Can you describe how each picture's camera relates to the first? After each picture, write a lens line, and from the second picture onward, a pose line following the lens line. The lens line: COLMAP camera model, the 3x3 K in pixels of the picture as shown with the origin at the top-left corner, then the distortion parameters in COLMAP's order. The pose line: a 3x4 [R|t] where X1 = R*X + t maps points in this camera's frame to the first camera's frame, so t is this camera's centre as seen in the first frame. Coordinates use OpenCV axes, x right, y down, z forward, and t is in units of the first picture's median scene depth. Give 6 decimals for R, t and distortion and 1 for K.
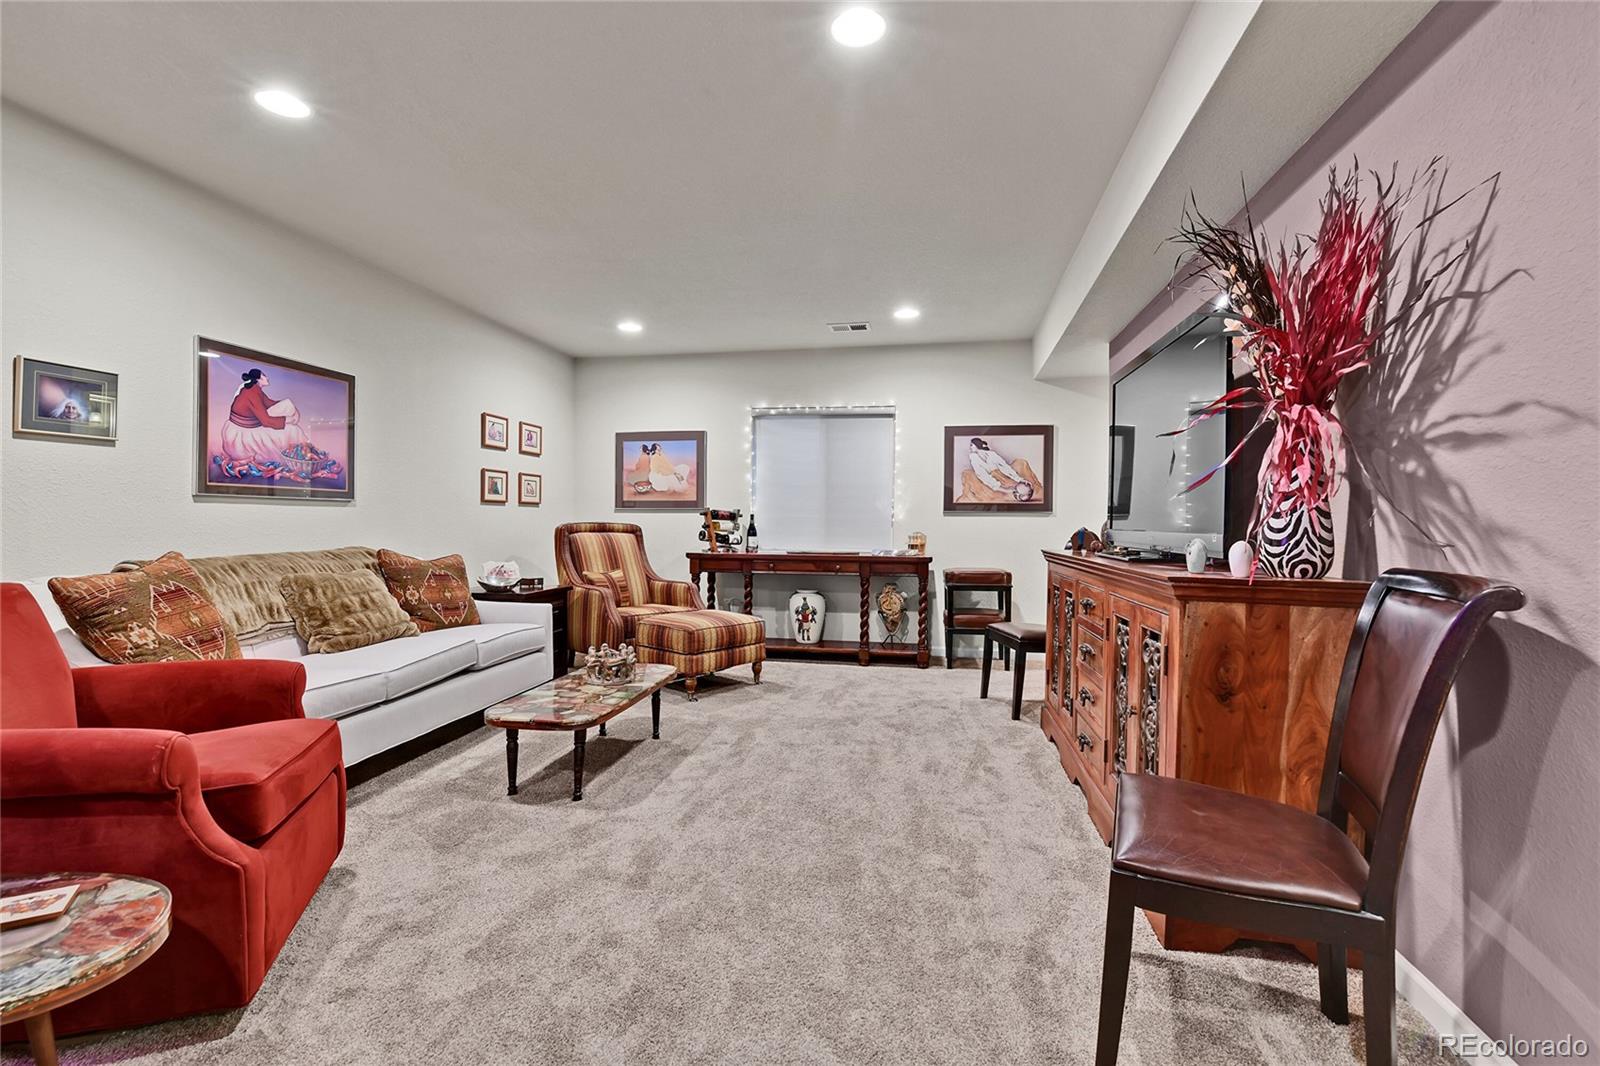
lens RADIAL K [[692.2, 0, 799.1], [0, 692.2, 524.5], [0, 0, 1]] dist [-0.007052, -0.007478]
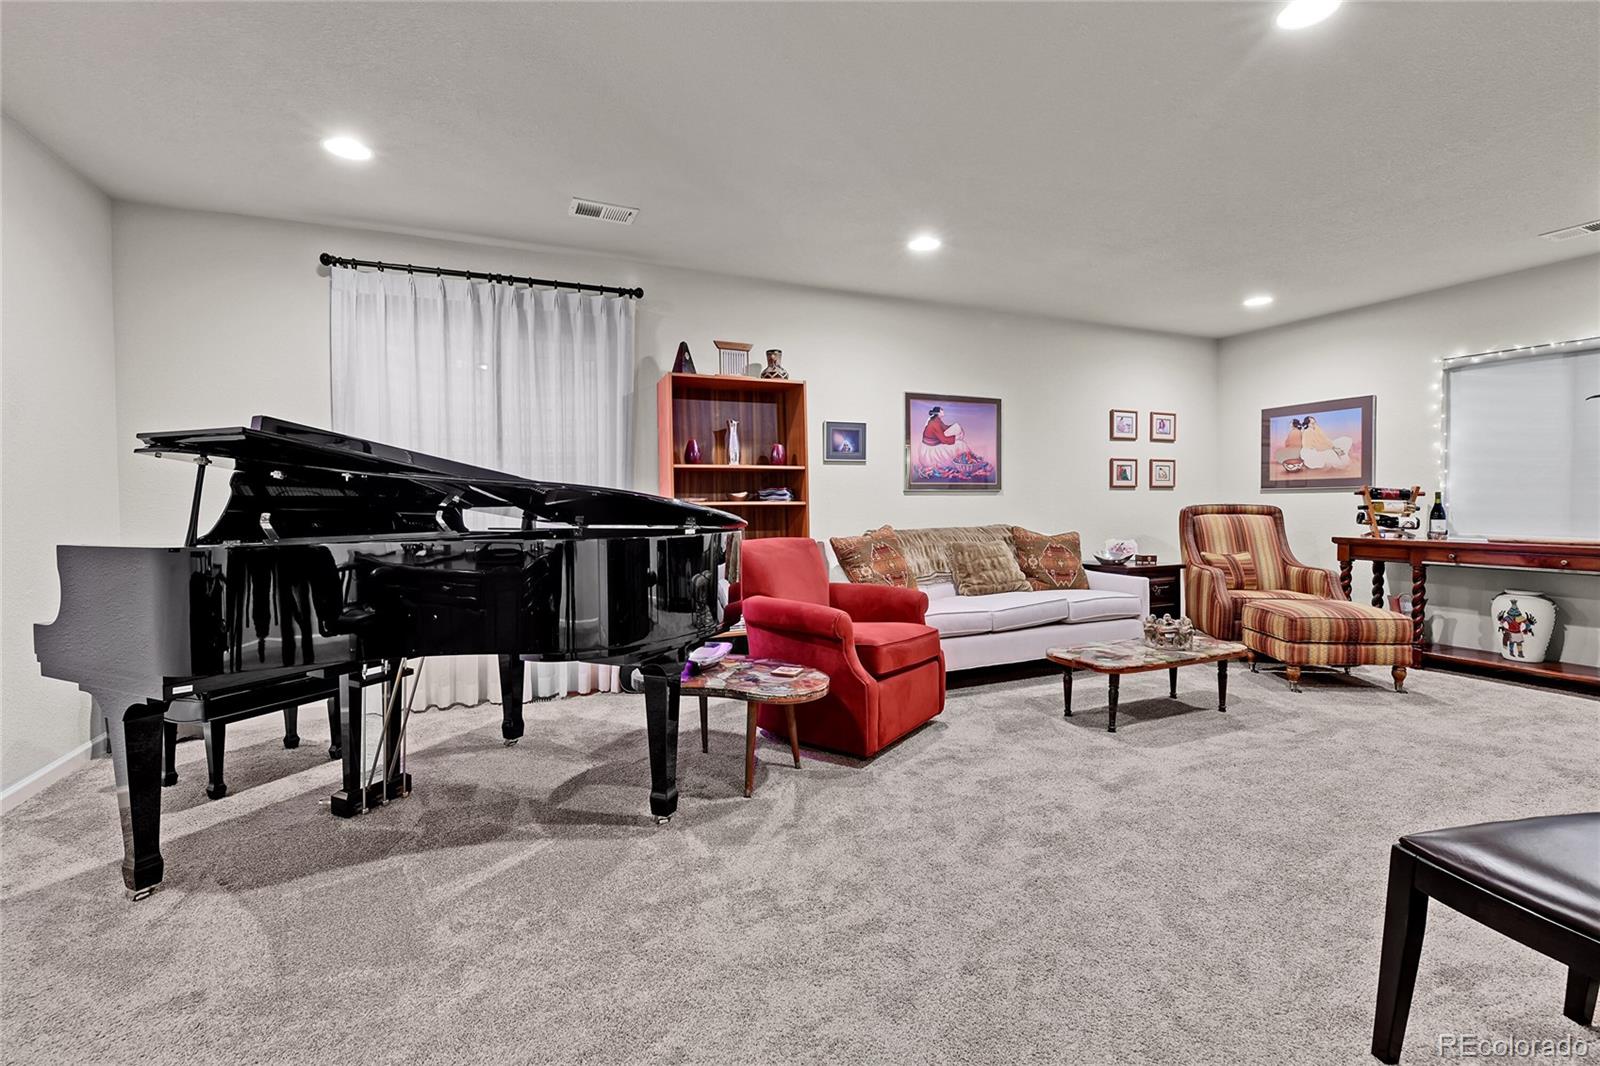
lens RADIAL K [[692.2, 0, 800.6], [0, 692.2, 529.5], [0, 0, 1]] dist [-0.007052, -0.007478]
pose [[0.558141, 0.019139, -0.829525, 0.307725], [0.008516, 0.999549, 0.028791, -0.000654], [0.829702, -0.023134, 0.557726, -0.108407]]
